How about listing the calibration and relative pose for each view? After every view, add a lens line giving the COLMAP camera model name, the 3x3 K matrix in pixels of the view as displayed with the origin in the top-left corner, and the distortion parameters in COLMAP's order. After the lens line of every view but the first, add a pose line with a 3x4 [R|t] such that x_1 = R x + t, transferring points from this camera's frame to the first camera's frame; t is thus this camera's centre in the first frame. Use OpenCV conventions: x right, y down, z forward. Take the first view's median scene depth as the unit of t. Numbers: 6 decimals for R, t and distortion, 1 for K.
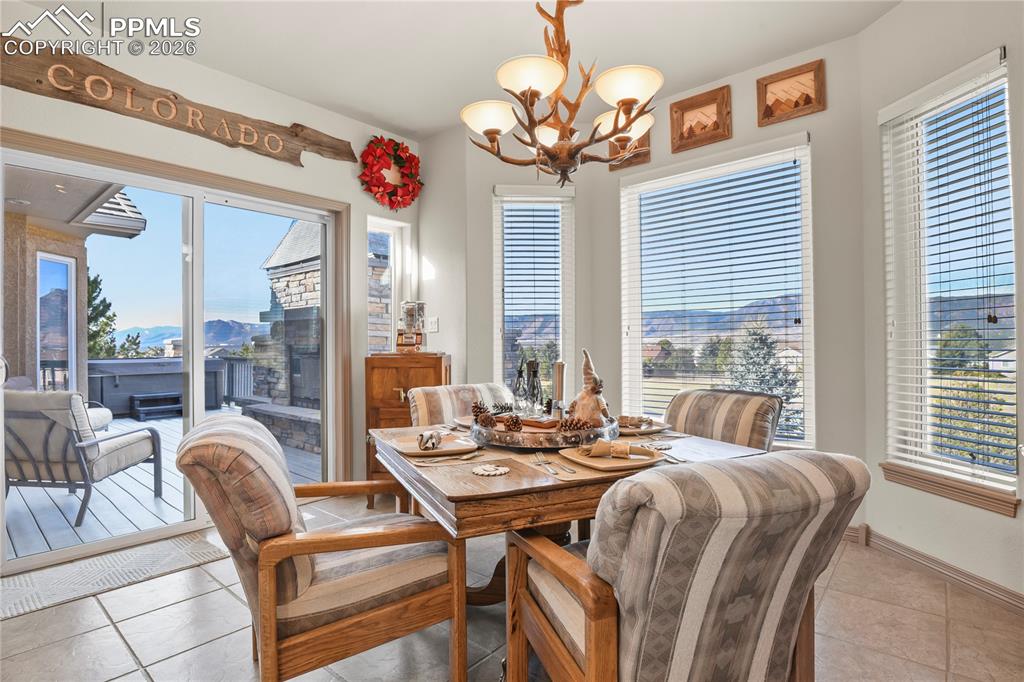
lens RADIAL K [[500.5, 0, 510.6], [0, 500.5, 343.1], [0, 0, 1]] dist [-0.029837, -0.004140]
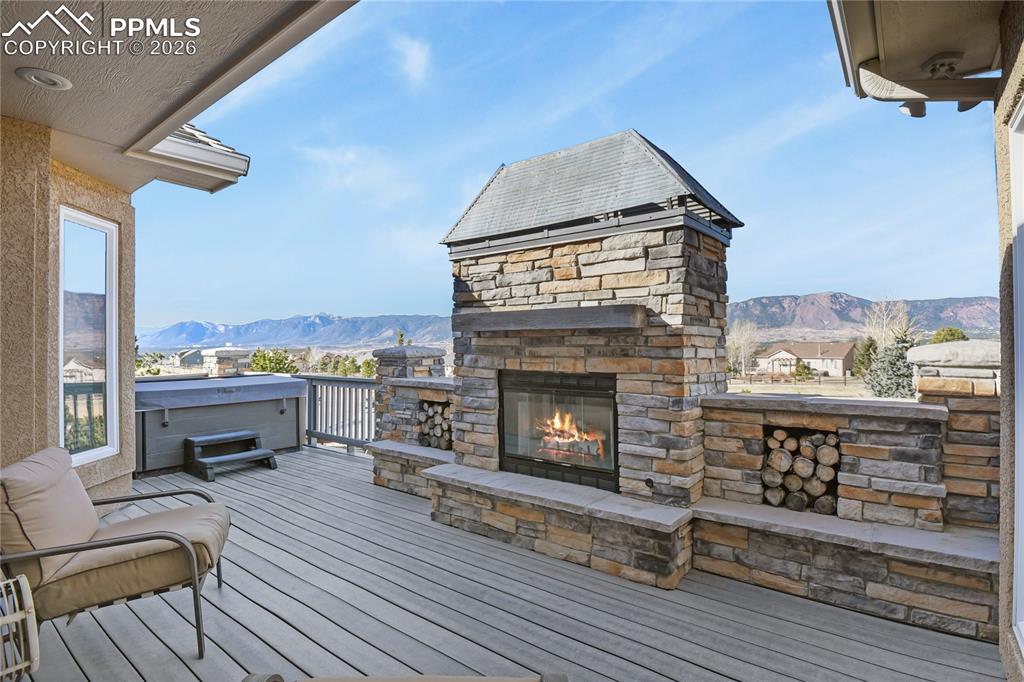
lens RADIAL K [[500.5, 0, 515.4], [0, 500.5, 340.3], [0, 0, 1]] dist [-0.029837, -0.004140]
pose [[0.999034, 0.000373, 0.043945, -0.446279], [-0.000016, 0.999967, -0.008113, -0.025964], [-0.043947, 0.008105, 0.999001, 0.390281]]
